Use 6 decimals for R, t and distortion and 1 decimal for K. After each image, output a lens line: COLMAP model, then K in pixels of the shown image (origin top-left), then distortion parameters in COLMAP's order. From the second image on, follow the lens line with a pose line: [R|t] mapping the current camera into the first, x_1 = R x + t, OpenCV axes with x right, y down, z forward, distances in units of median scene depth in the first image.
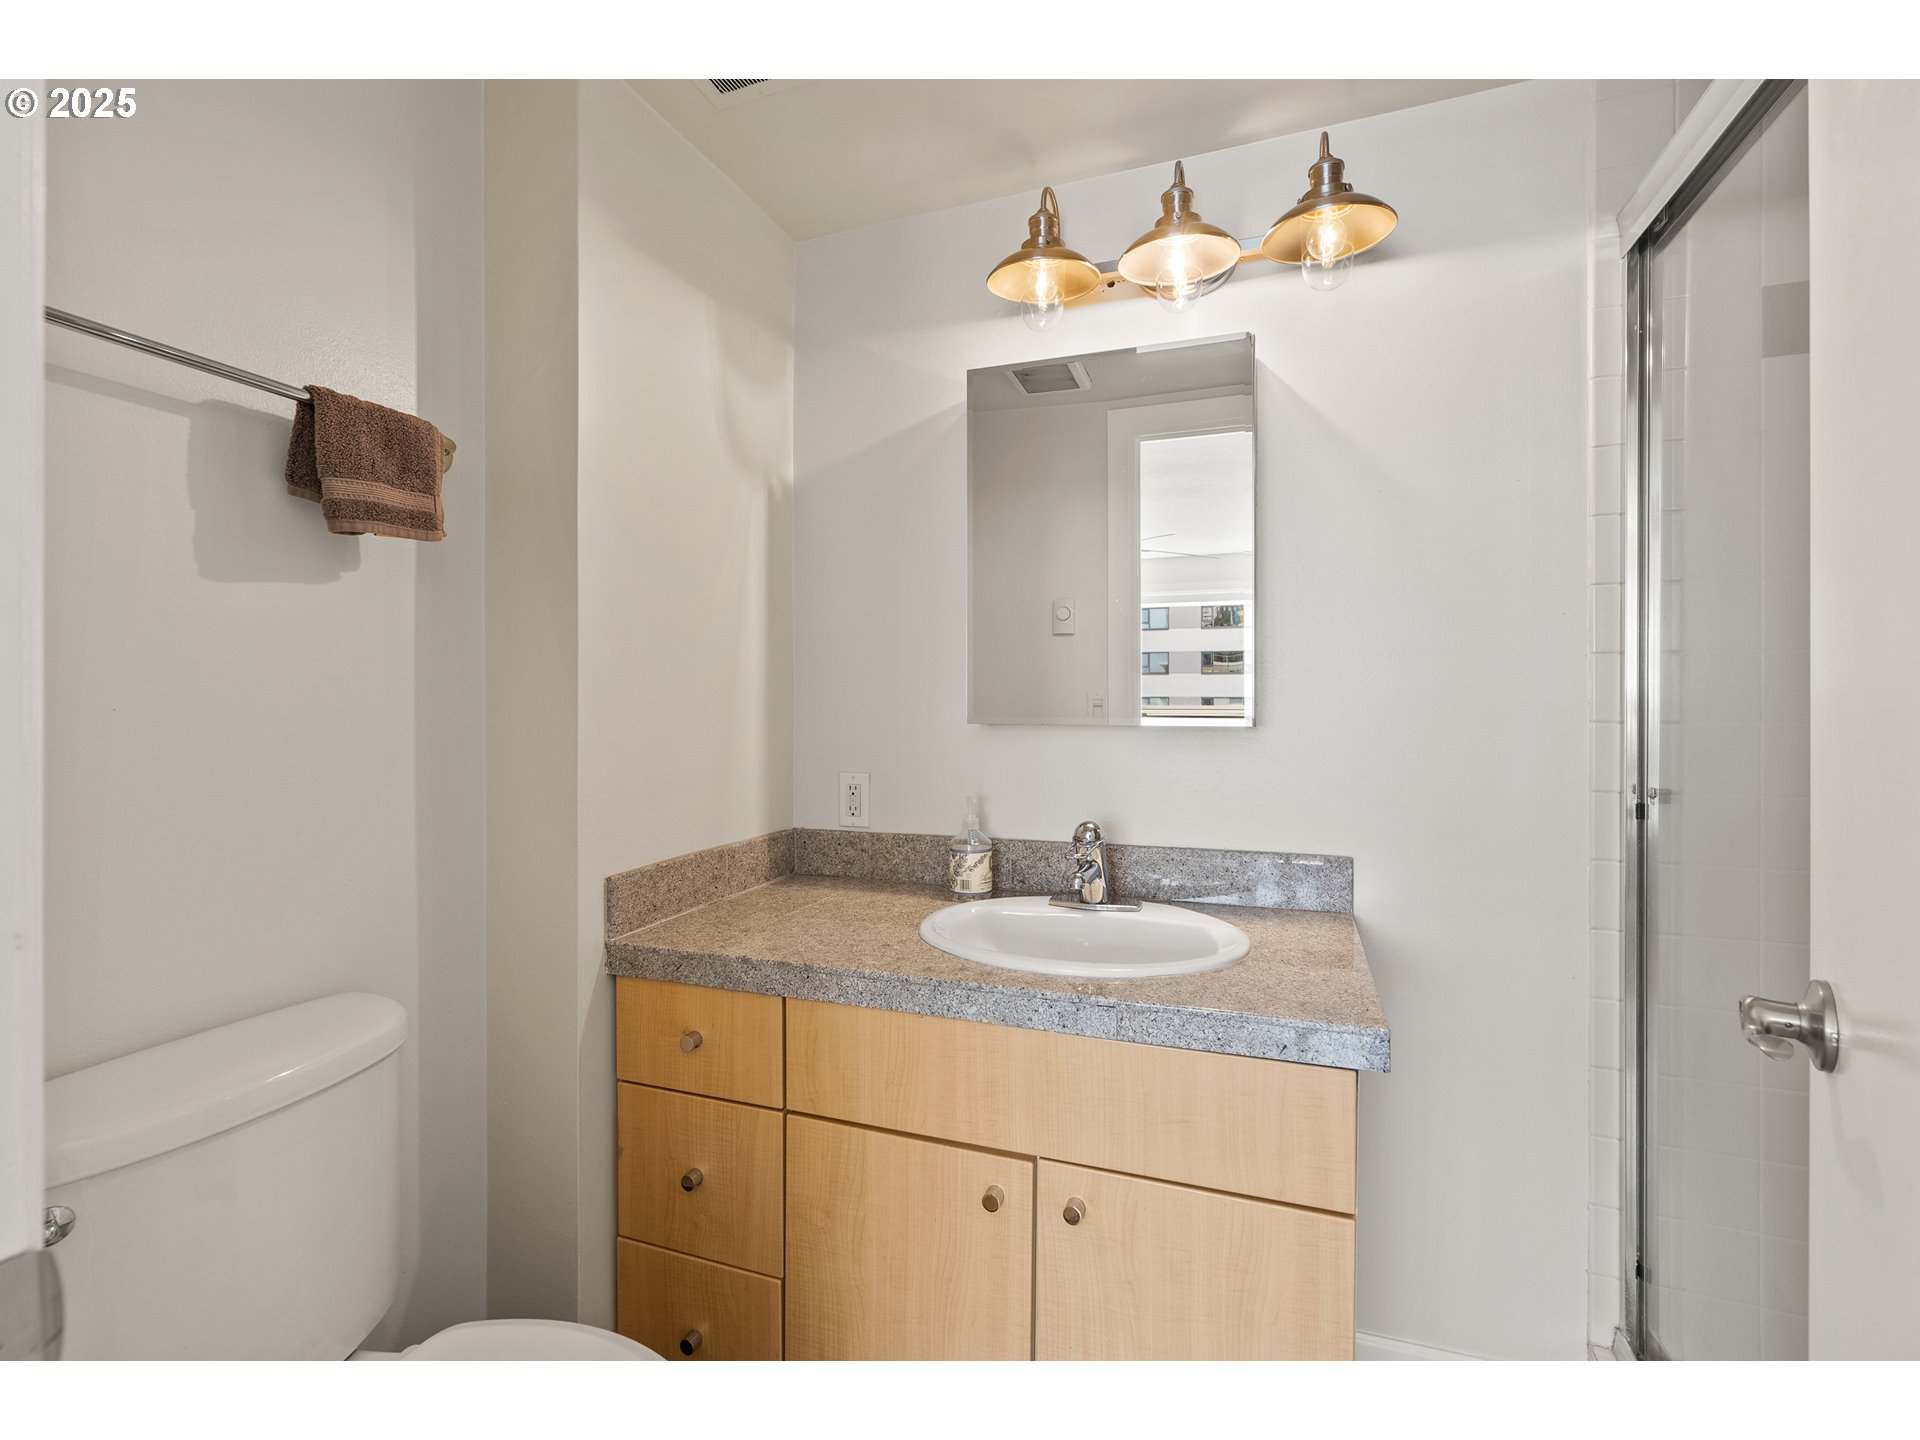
lens RADIAL K [[860.0, 0, 935.3], [0, 860.0, 717.6], [0, 0, 1]] dist [-0.001282, -0.000018]
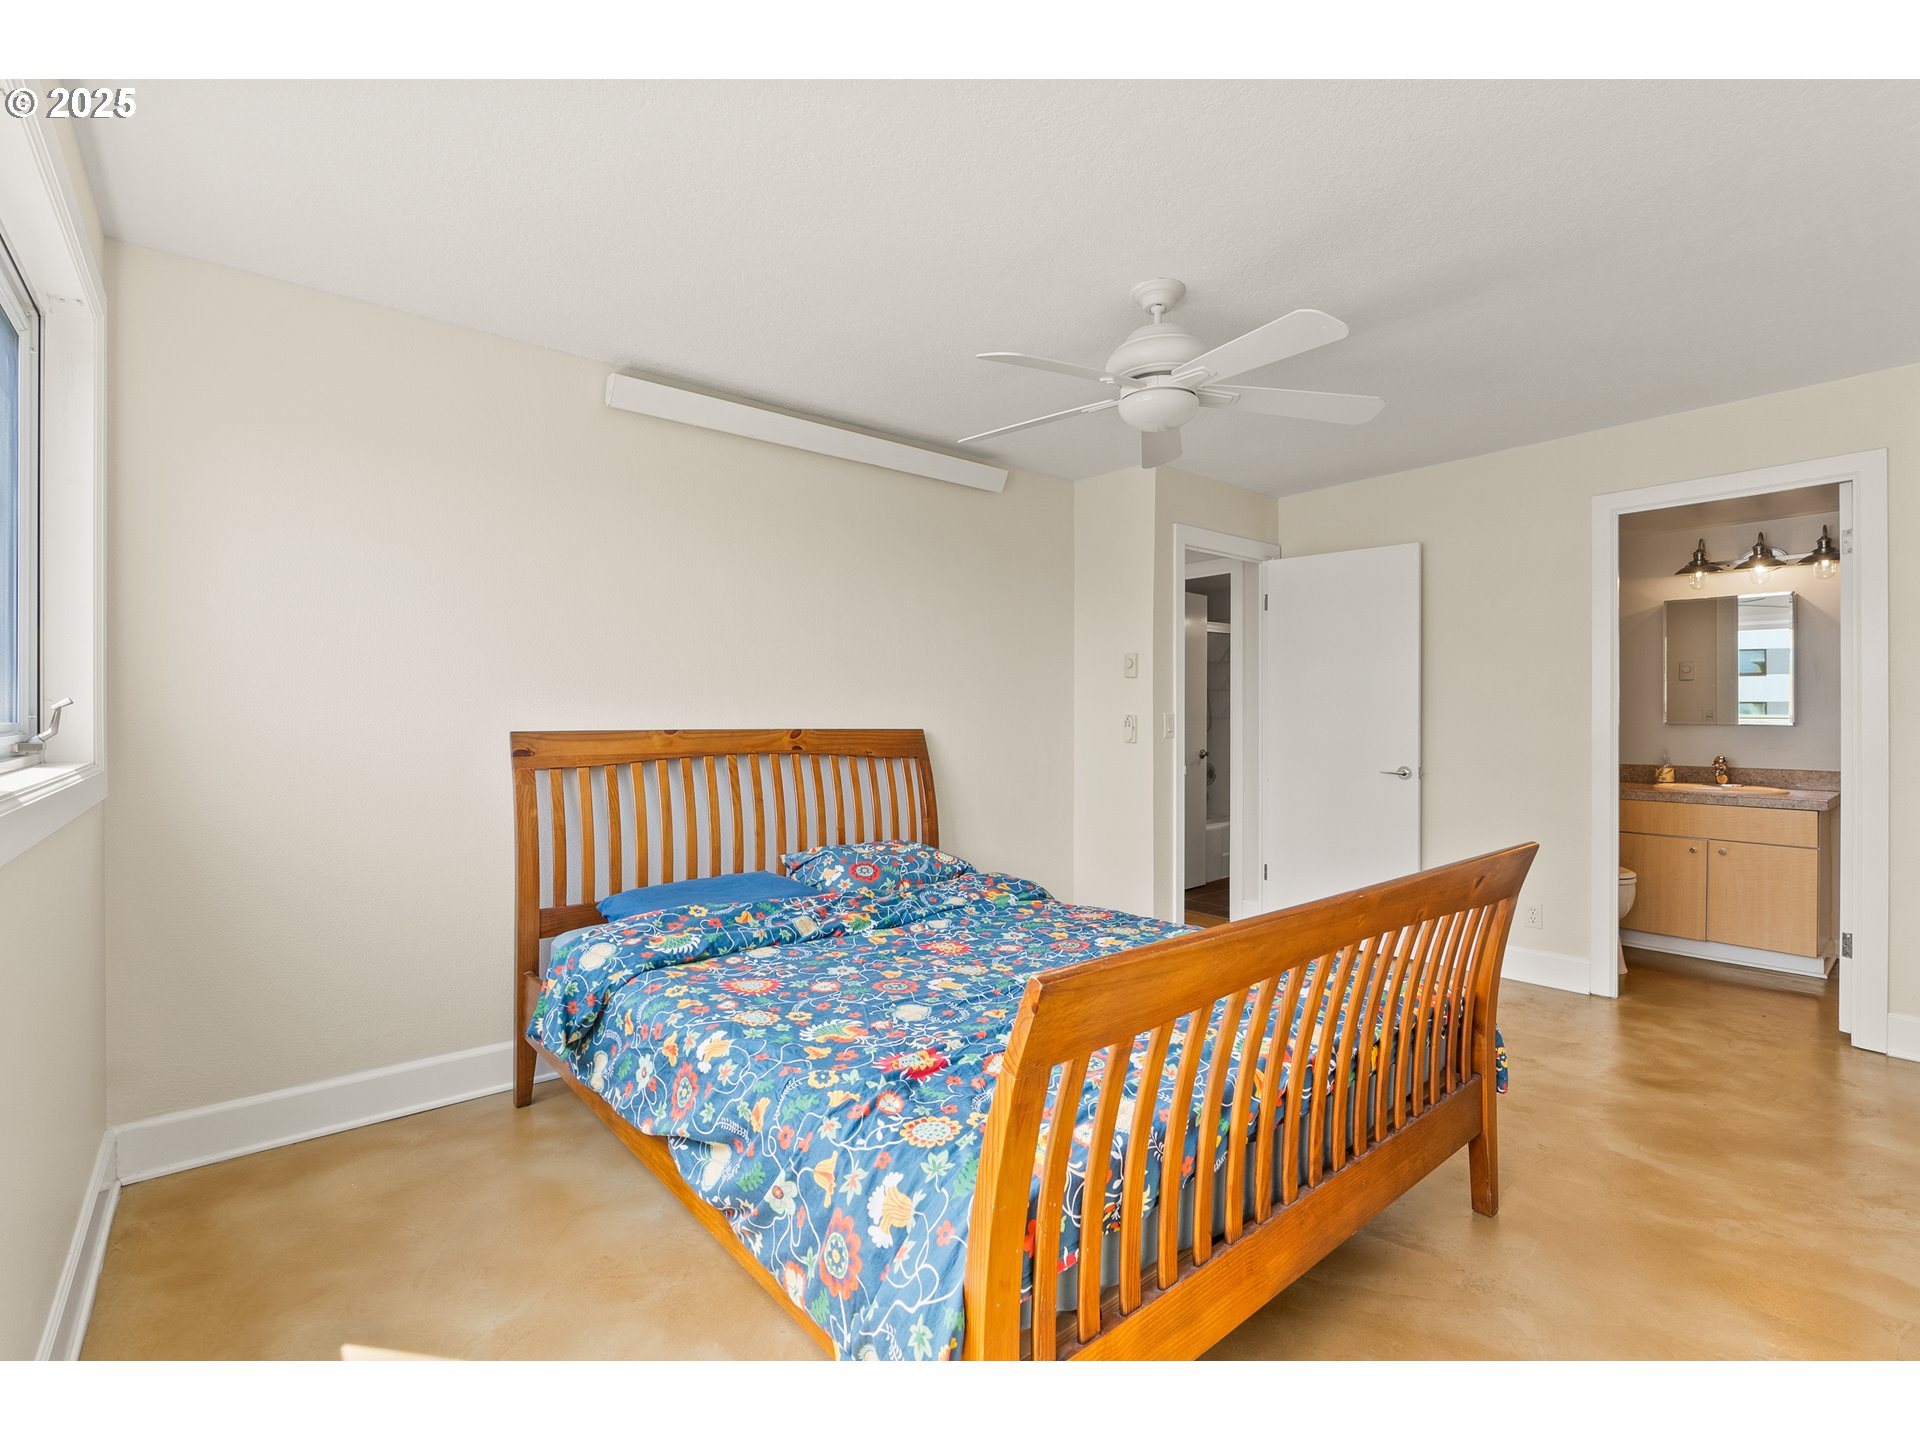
lens RADIAL K [[860.0, 0, 935.3], [0, 860.0, 717.6], [0, 0, 1]] dist [-0.001282, -0.000018]
pose [[0.874490, -0.002028, -0.485040, -0.737408], [0.001828, 0.999998, -0.000884, -0.015395], [0.485040, -0.000114, 0.874492, -2.846682]]
